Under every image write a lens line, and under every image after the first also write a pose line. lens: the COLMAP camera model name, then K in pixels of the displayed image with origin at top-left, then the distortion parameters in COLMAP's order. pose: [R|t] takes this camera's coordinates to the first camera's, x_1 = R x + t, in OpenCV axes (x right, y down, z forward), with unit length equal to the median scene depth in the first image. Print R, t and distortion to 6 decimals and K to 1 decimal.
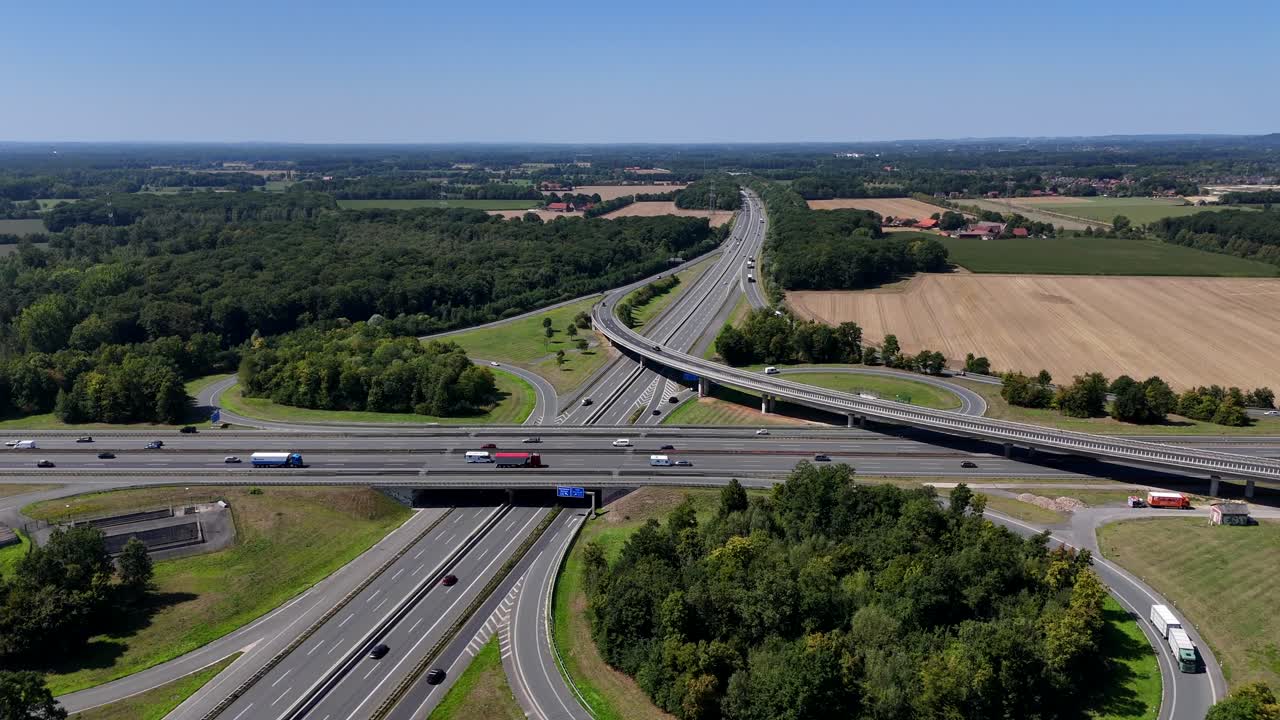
lens RADIAL K [[920.2, 0, 640.0], [0, 920.2, 360.0], [0, 0, 1]] dist [0.079678, -0.077780]
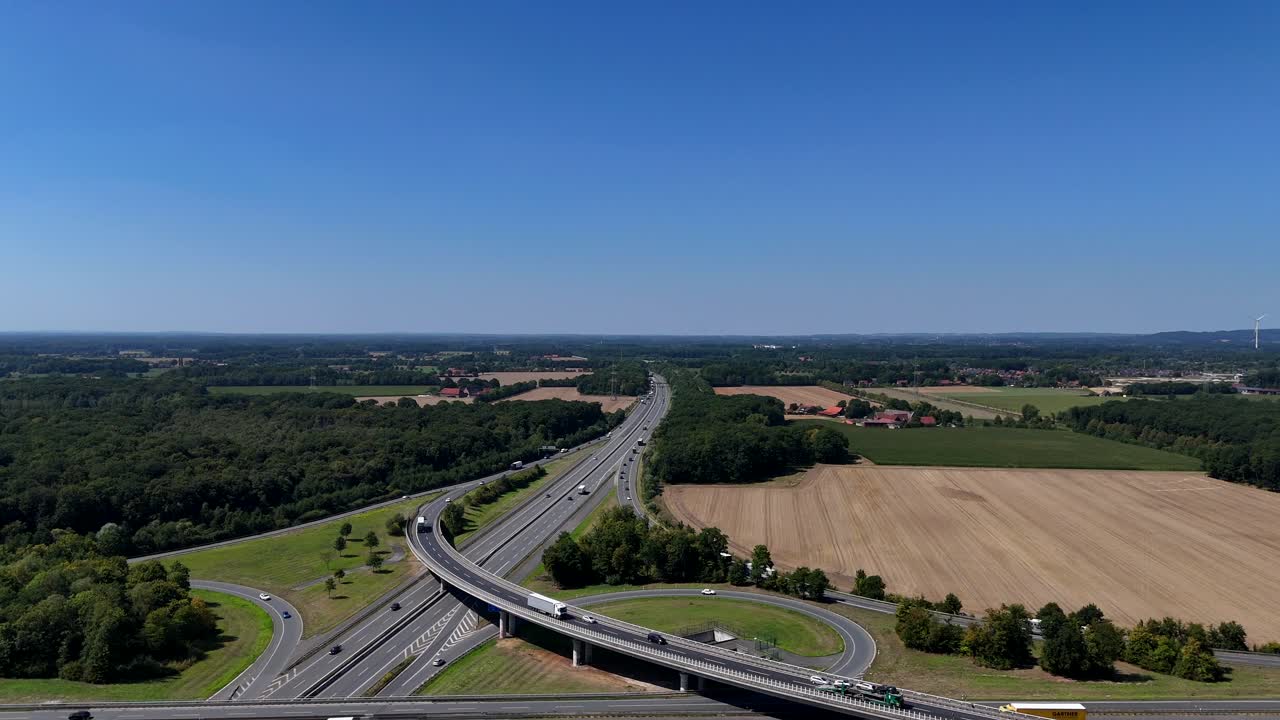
lens RADIAL K [[920.2, 0, 640.0], [0, 920.2, 360.0], [0, 0, 1]] dist [0.079678, -0.077780]
pose [[0.997266, 0.005995, 0.073653, 0.061822], [0.009022, 0.979371, -0.201867, -0.013411], [-0.073343, 0.201979, 0.976640, 0.118027]]
